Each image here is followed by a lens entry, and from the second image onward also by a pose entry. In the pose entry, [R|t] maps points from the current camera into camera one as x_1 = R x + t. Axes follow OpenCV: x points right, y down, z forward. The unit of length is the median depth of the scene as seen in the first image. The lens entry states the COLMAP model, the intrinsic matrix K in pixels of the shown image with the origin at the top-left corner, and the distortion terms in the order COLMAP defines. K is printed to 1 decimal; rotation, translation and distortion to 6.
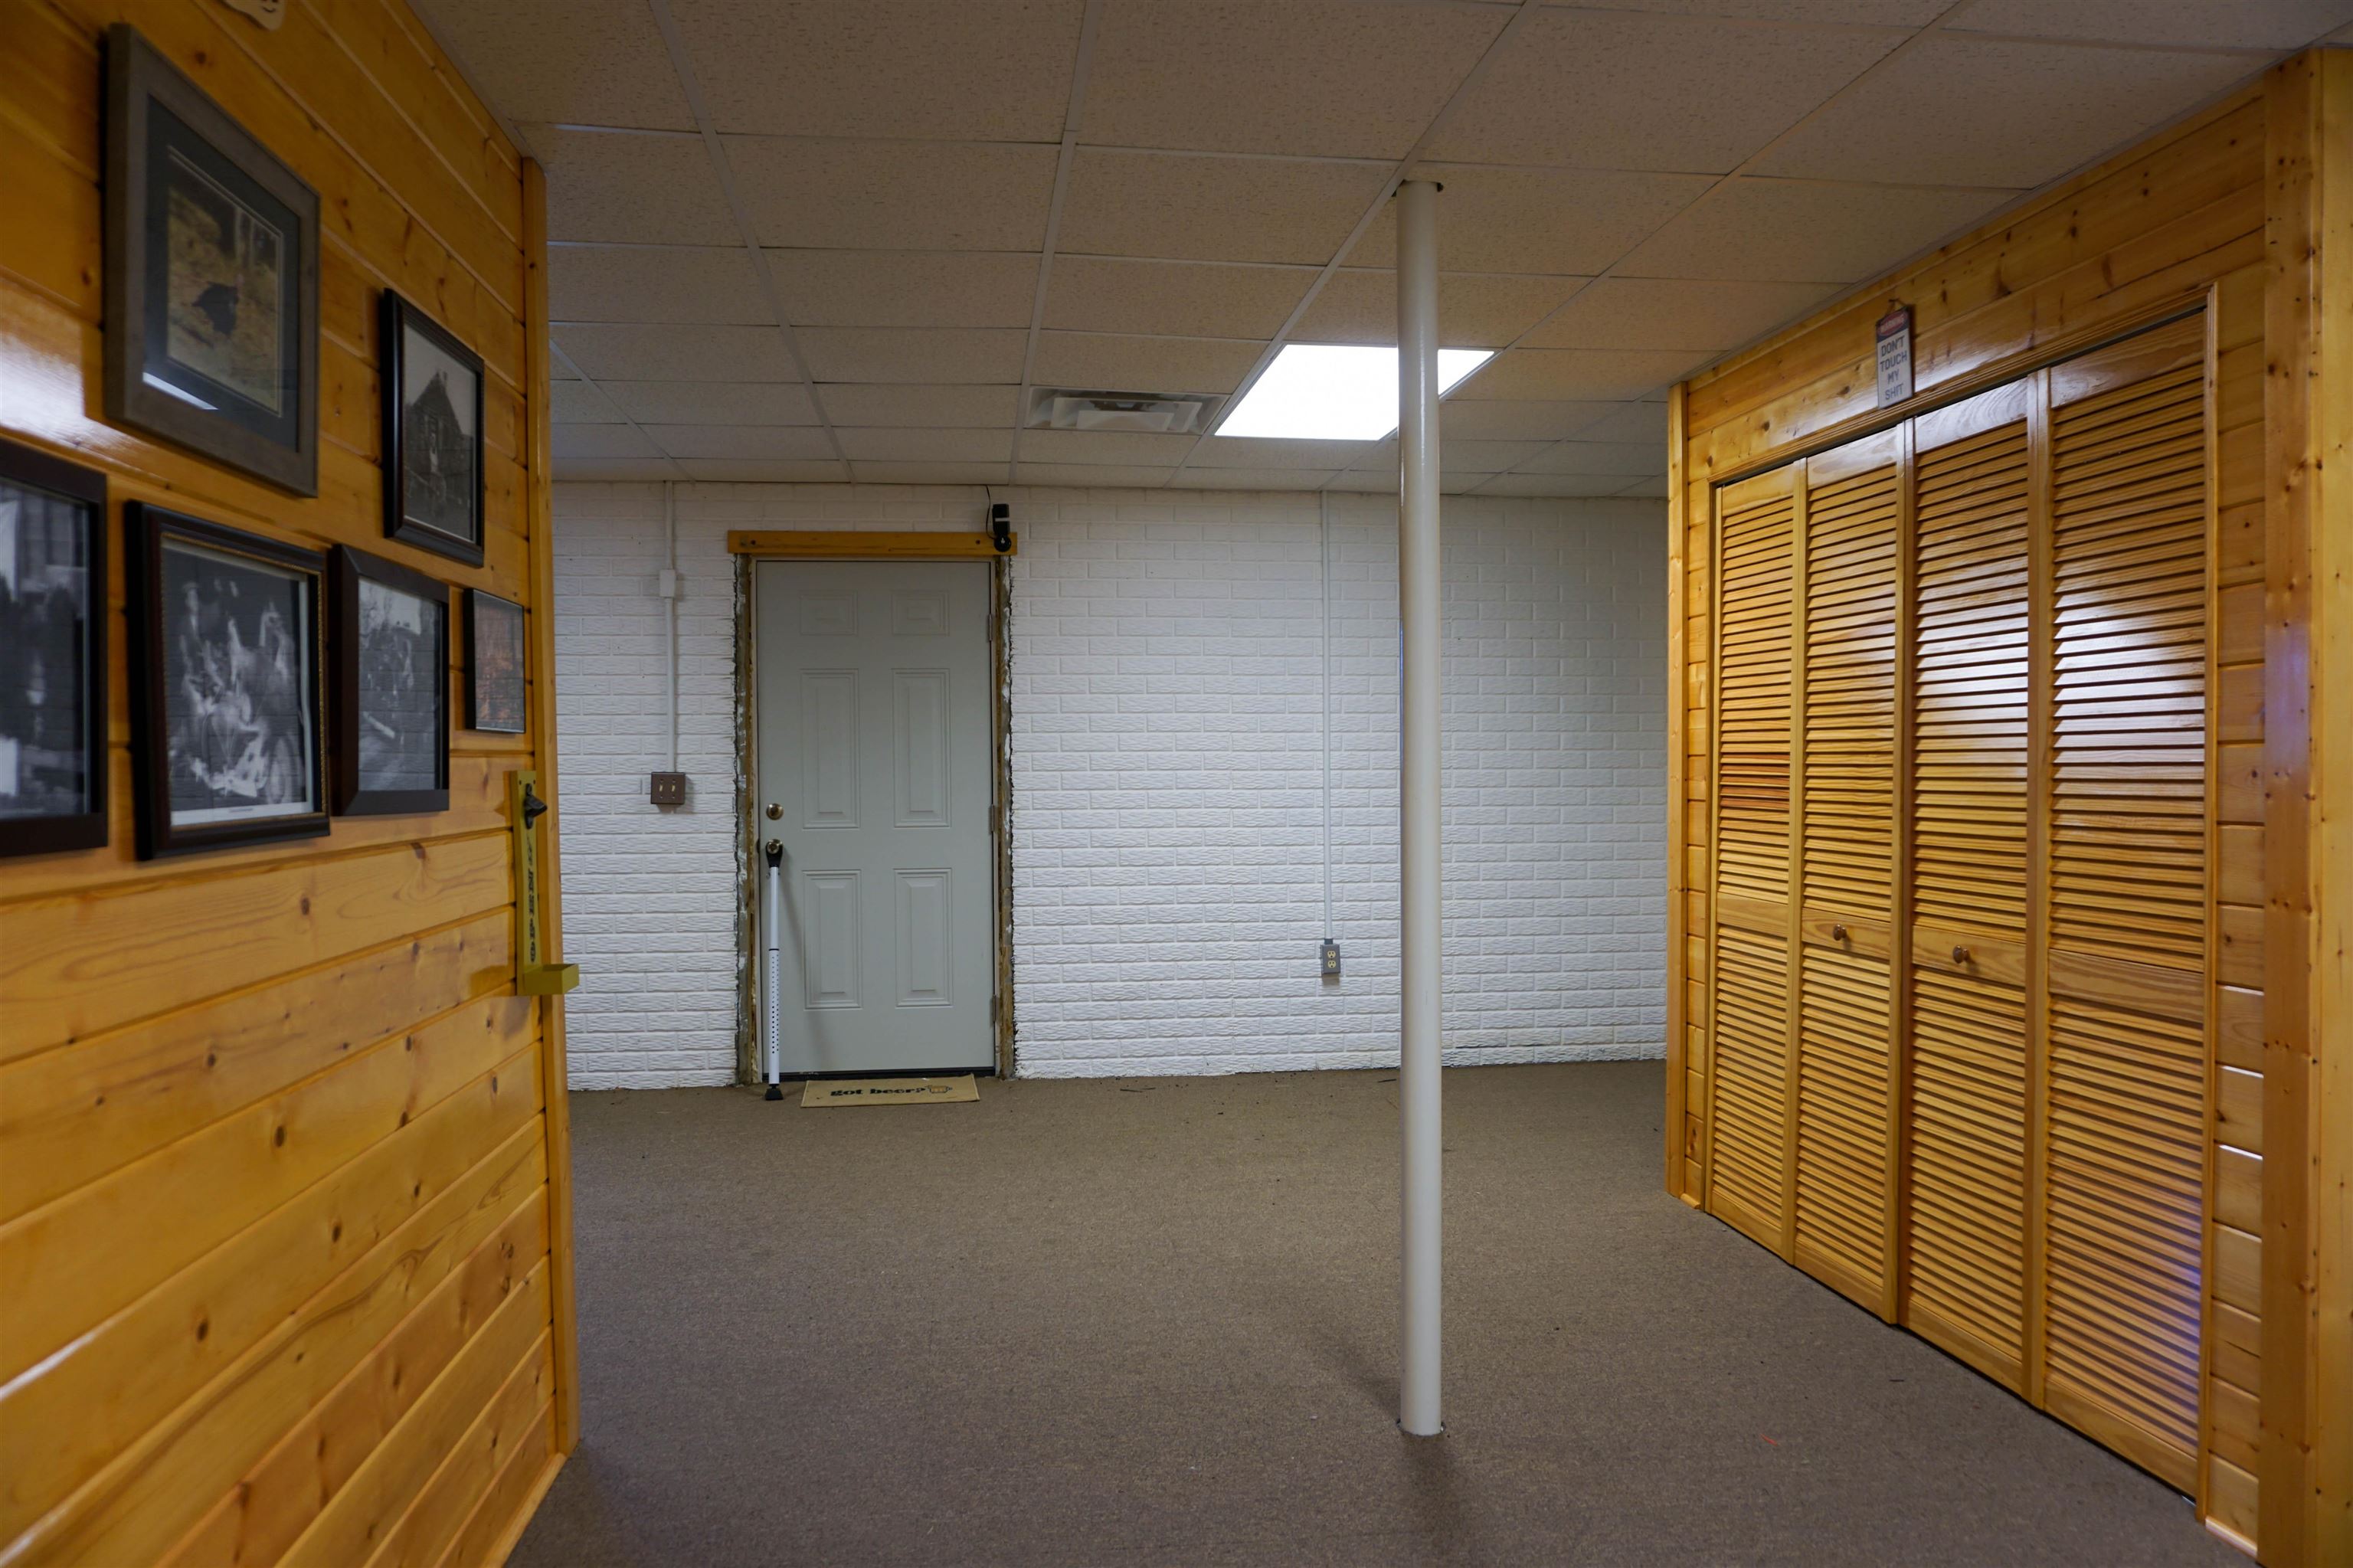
lens RADIAL K [[1581.7, 0, 1171.0], [0, 1581.7, 774.0], [0, 0, 1]] dist [-0.020968, 0.009252]
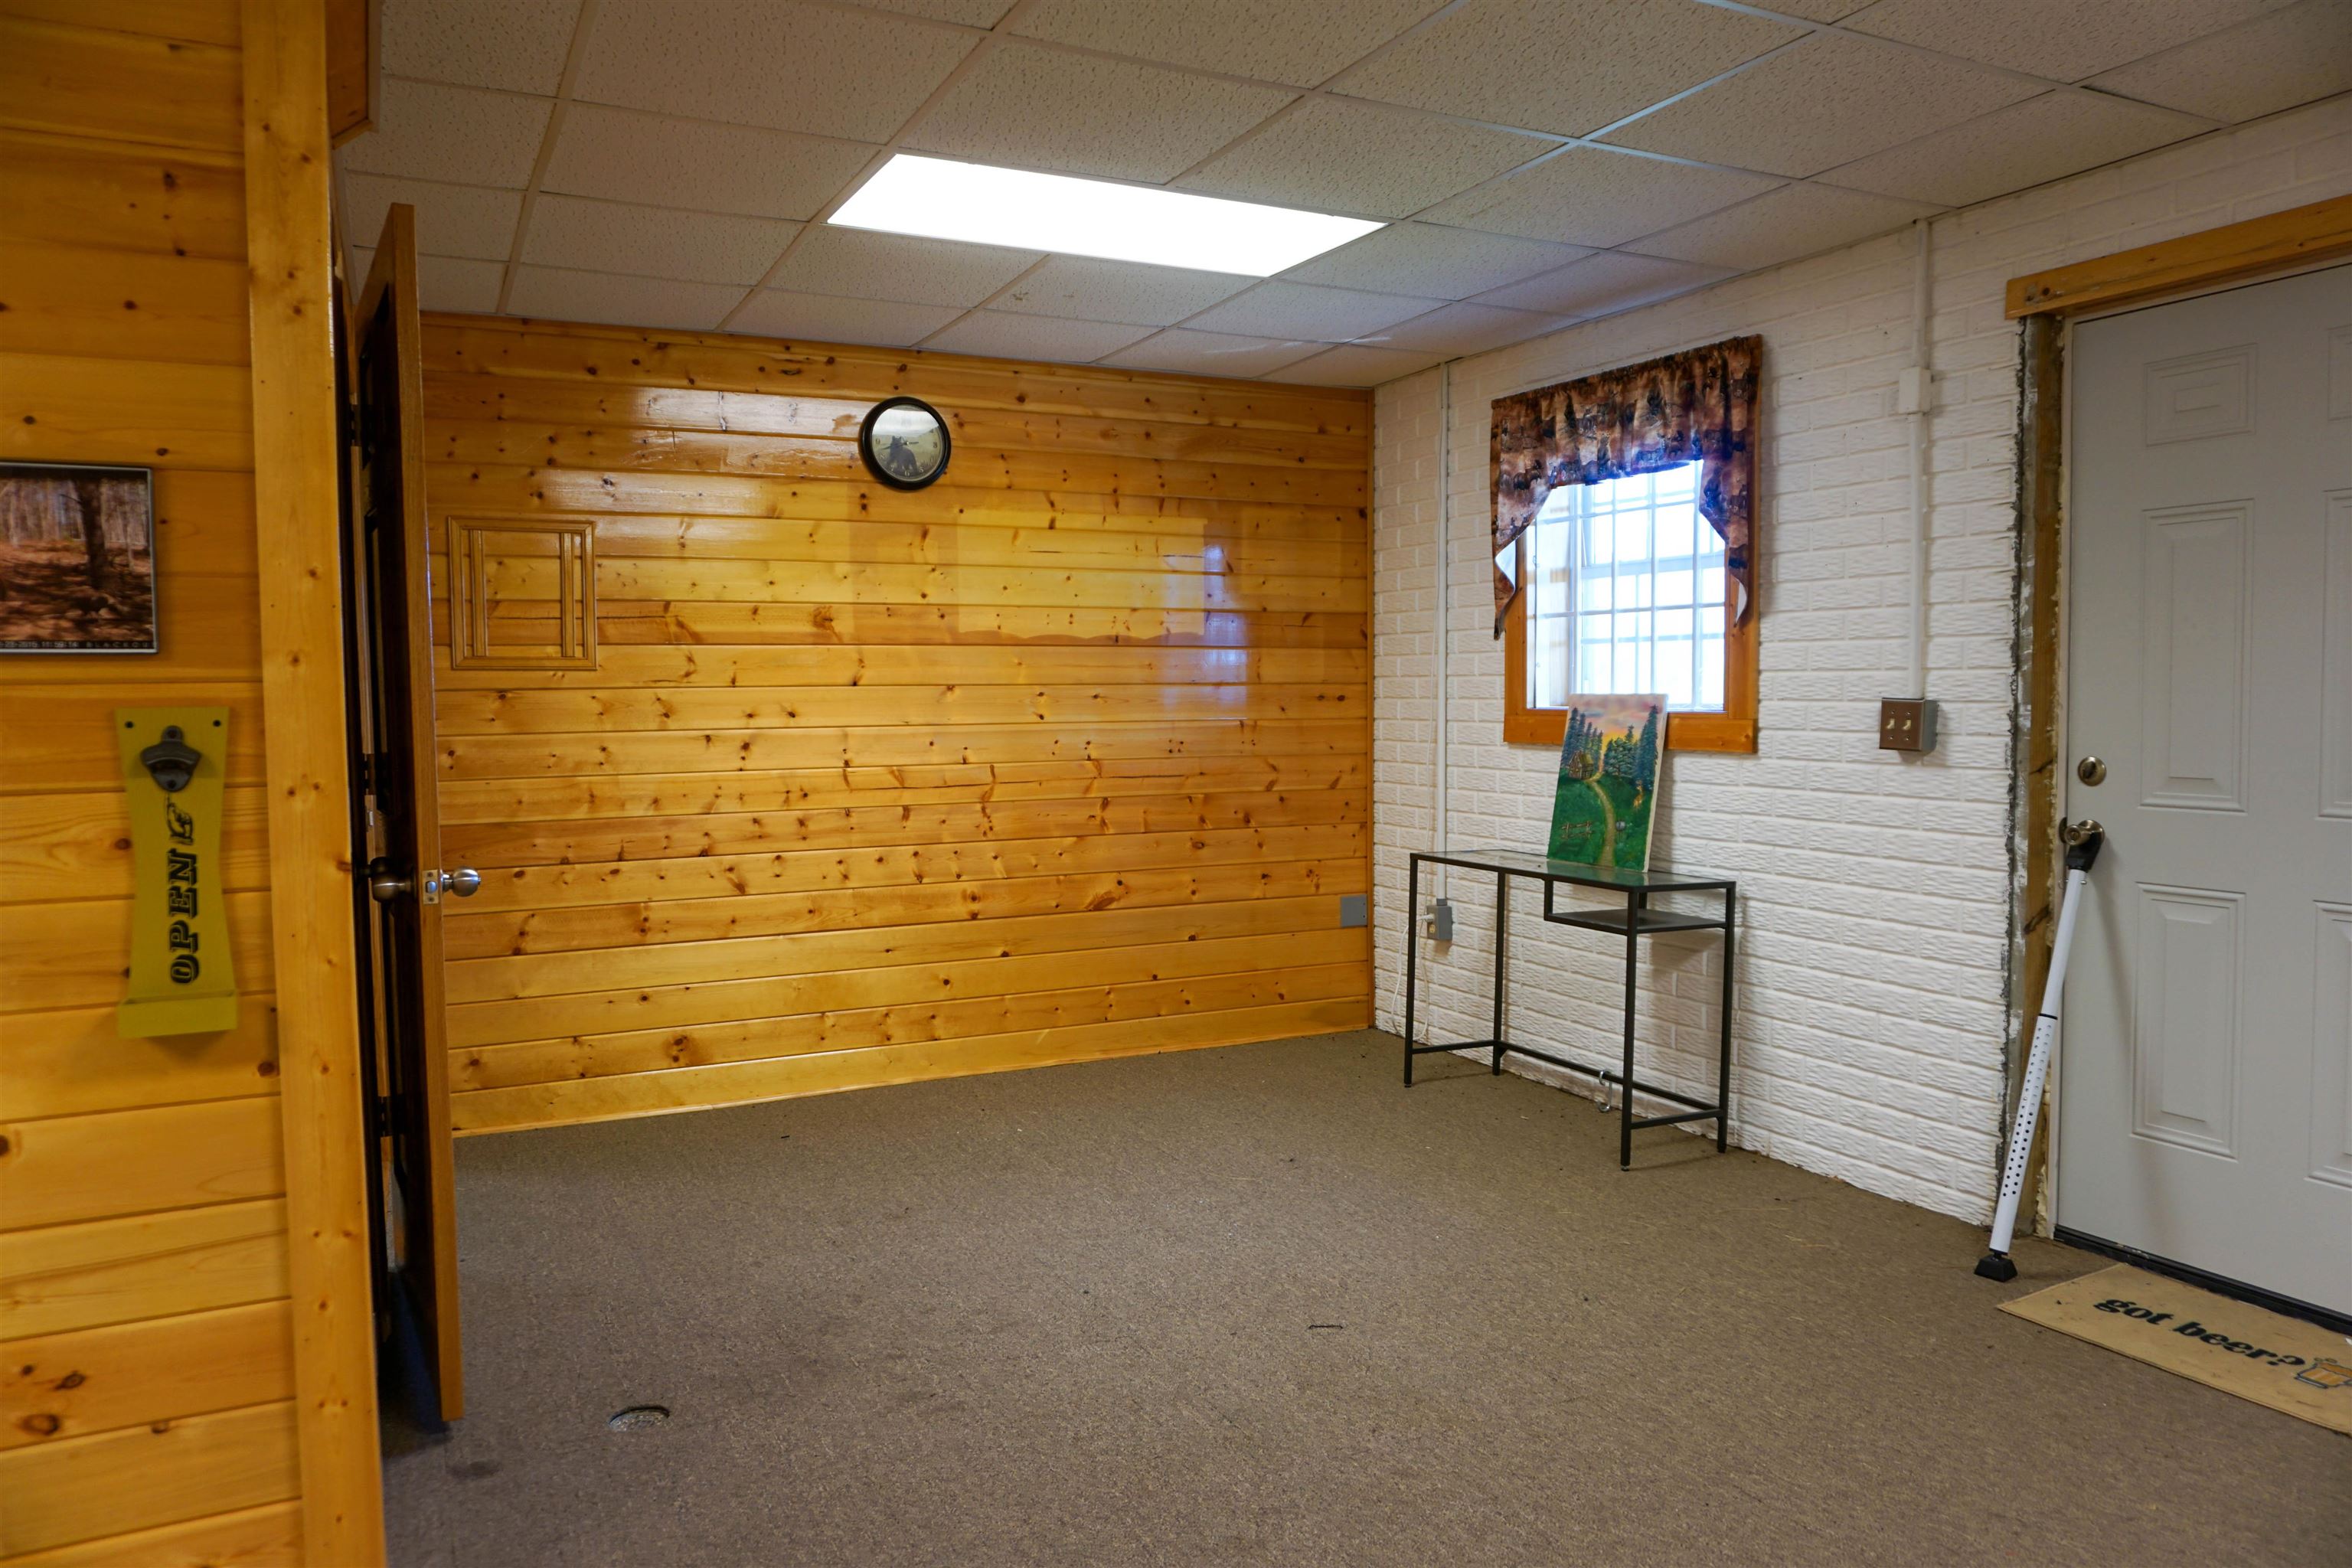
lens RADIAL K [[1581.0, 0, 1177.3], [0, 1581.0, 772.6], [0, 0, 1]] dist [-0.020968, 0.009252]
pose [[0.340700, 0.057561, -0.938408, 0.163874], [-0.007453, 0.998258, 0.058526, -0.006026], [0.940142, -0.012946, 0.340536, 0.514937]]
